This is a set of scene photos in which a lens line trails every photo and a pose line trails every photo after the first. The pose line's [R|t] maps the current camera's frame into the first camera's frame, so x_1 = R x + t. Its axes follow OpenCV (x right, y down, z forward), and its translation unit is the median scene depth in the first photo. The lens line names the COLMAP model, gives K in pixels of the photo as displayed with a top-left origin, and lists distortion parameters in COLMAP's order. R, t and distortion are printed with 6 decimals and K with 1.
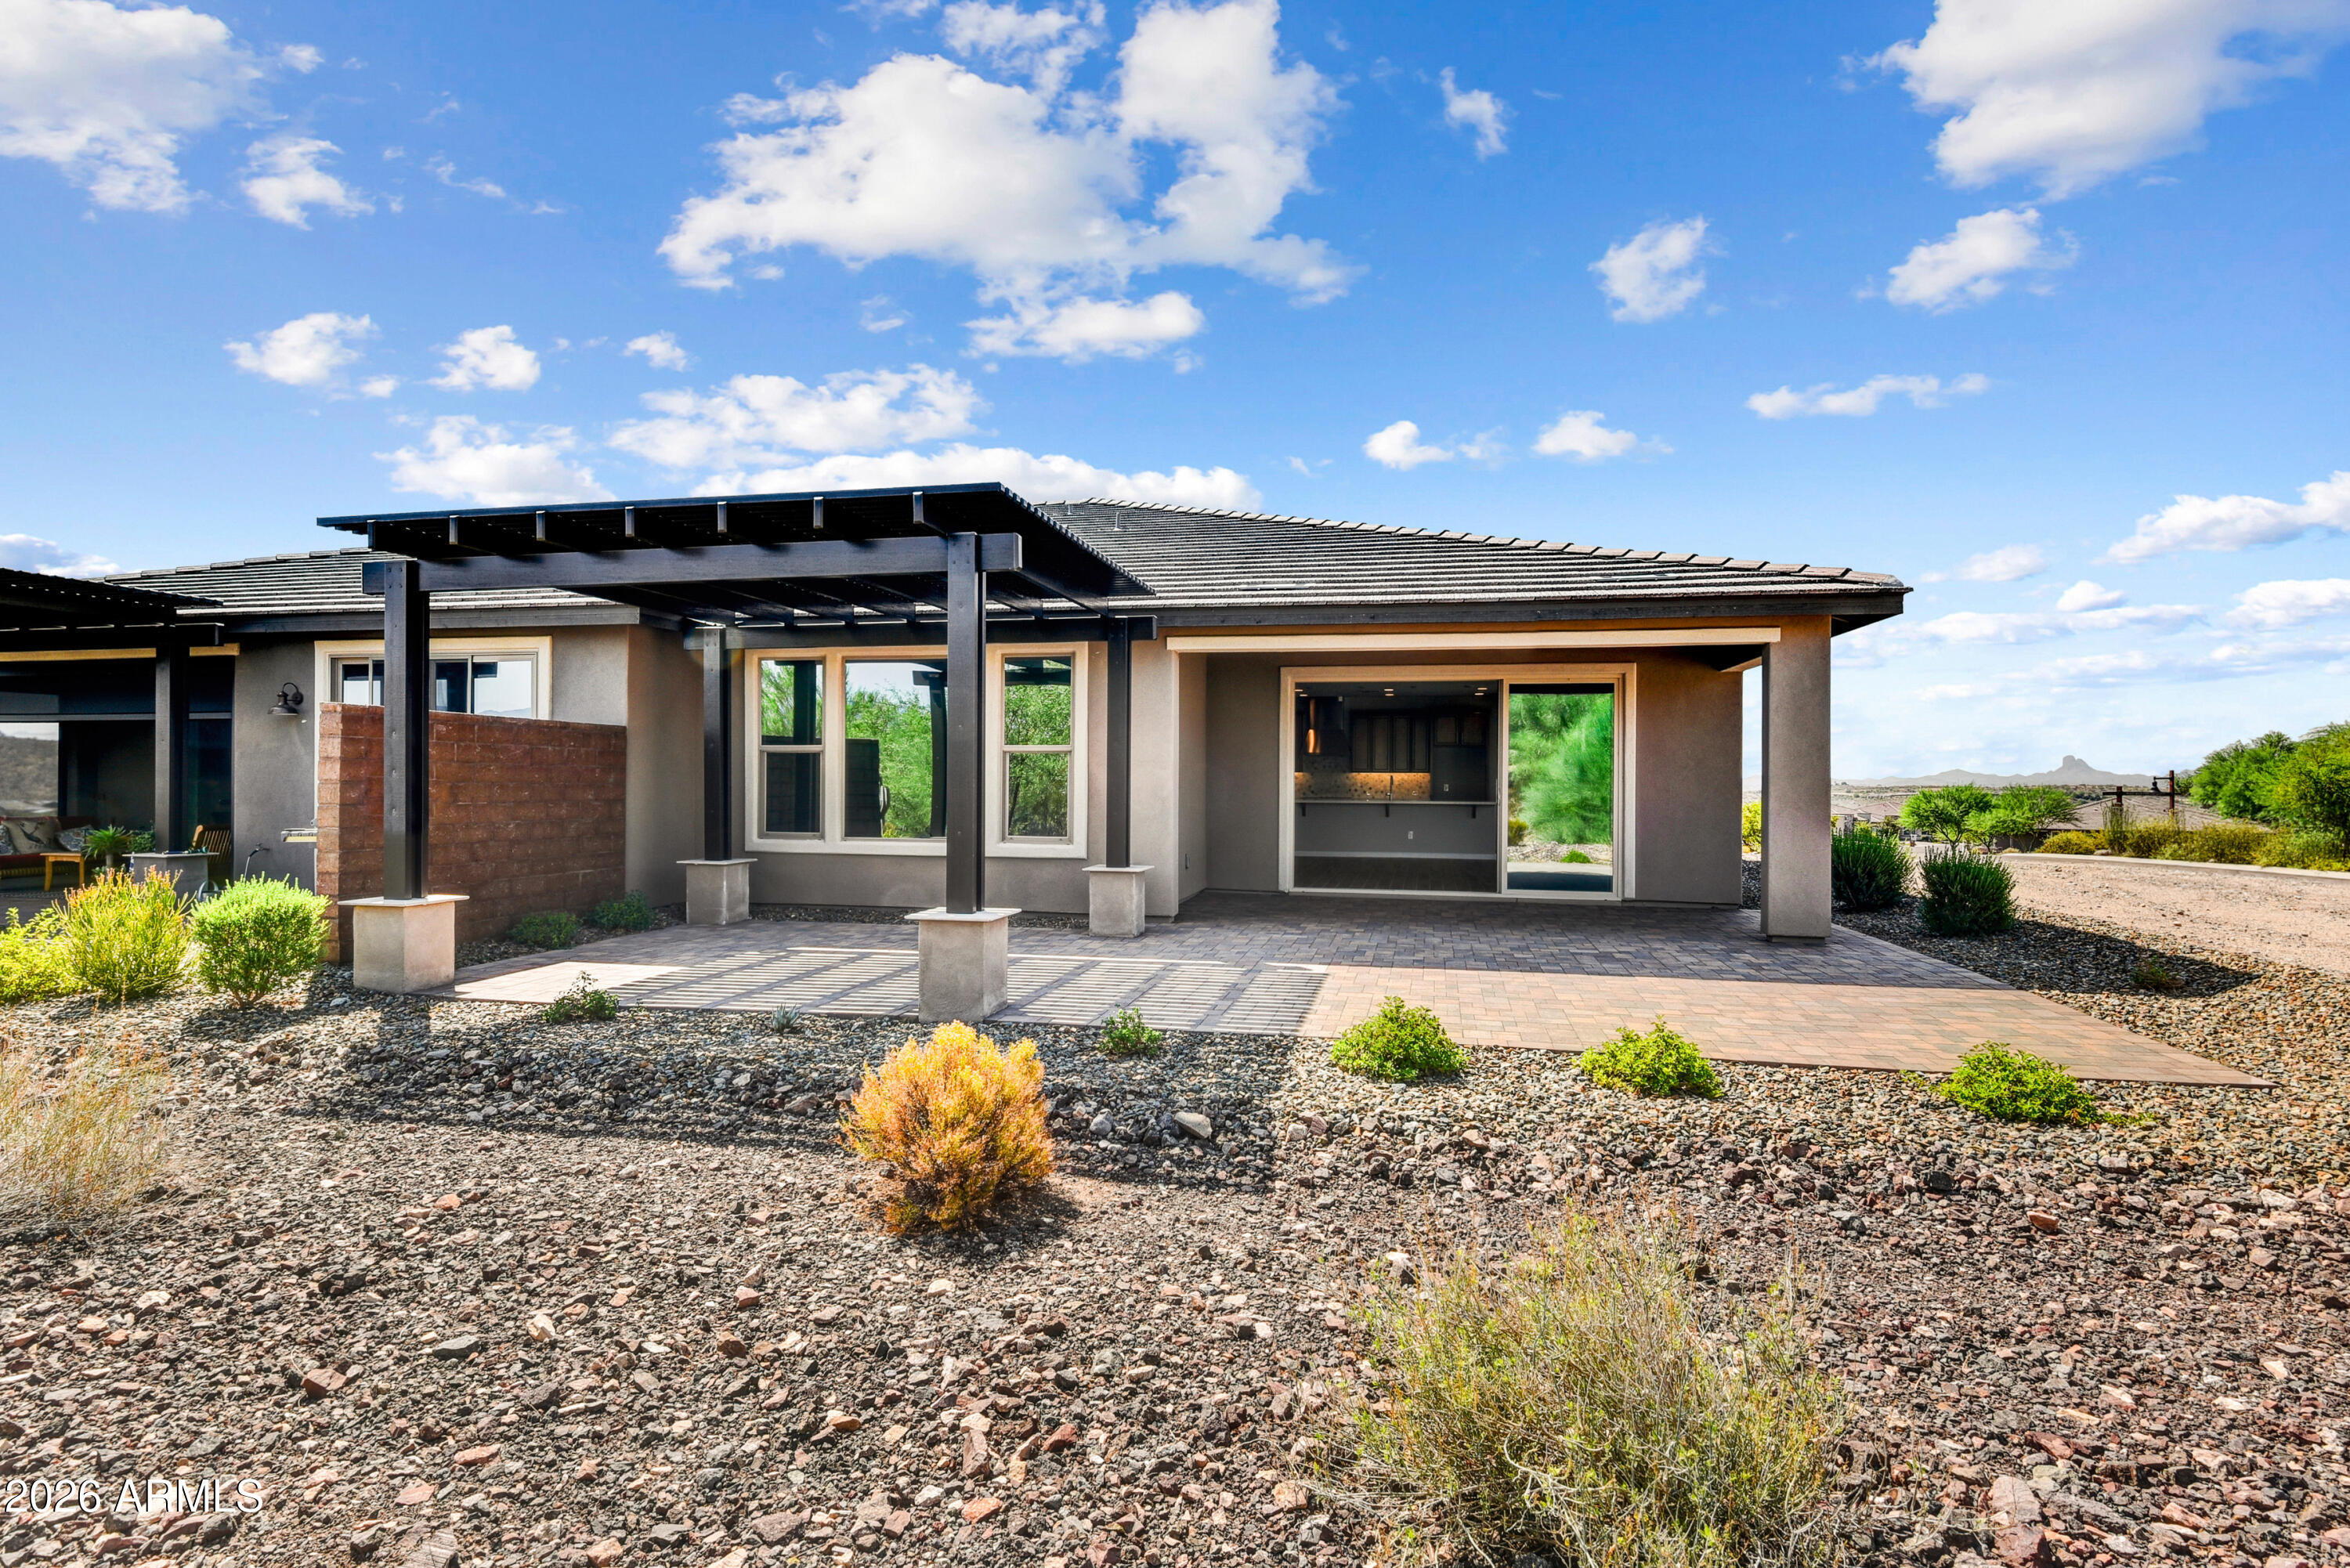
lens RADIAL K [[1224.2, 0, 1169.6], [0, 1224.2, 765.9], [0, 0, 1]] dist [-0.000516, -0.000437]
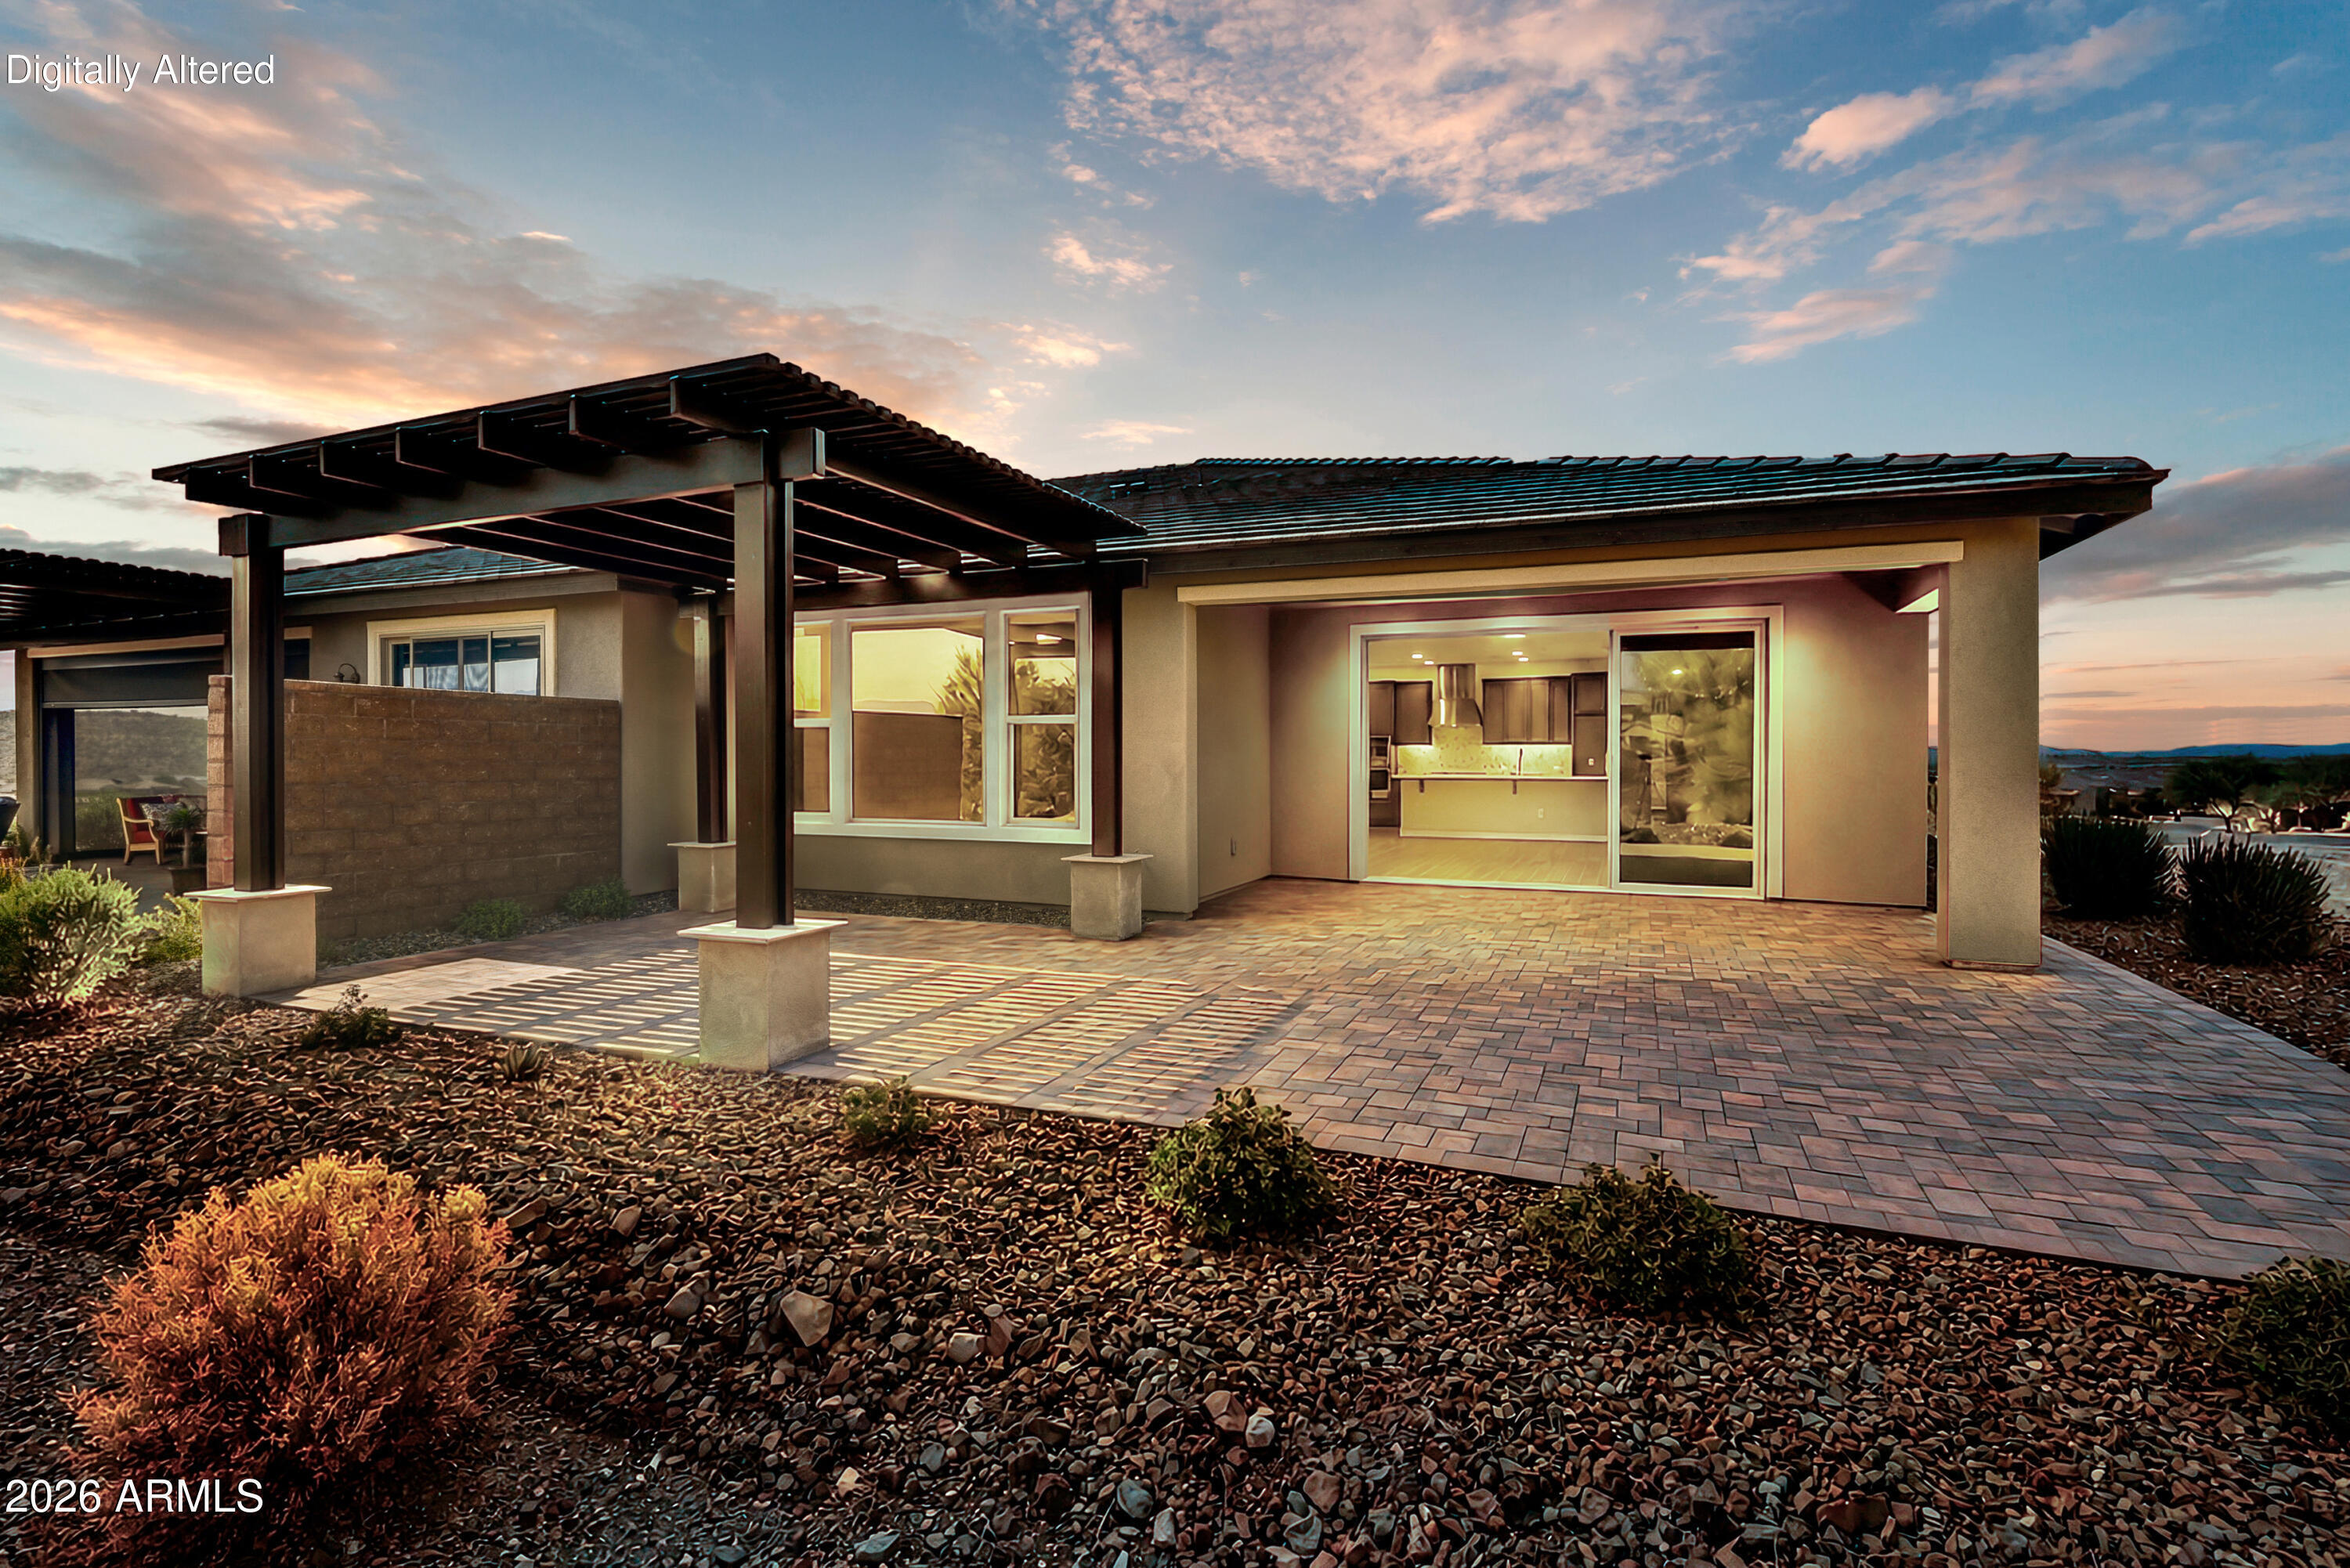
lens RADIAL K [[1139.0, 0, 1172.4], [0, 1139.0, 752.7], [0, 0, 1]] dist [-0.004327, -0.001915]
pose [[0.983694, -0.005991, -0.179749, 0.148262], [0.007678, 0.999933, 0.008691, 0.003813], [0.179685, -0.009929, 0.983674, 0.233389]]
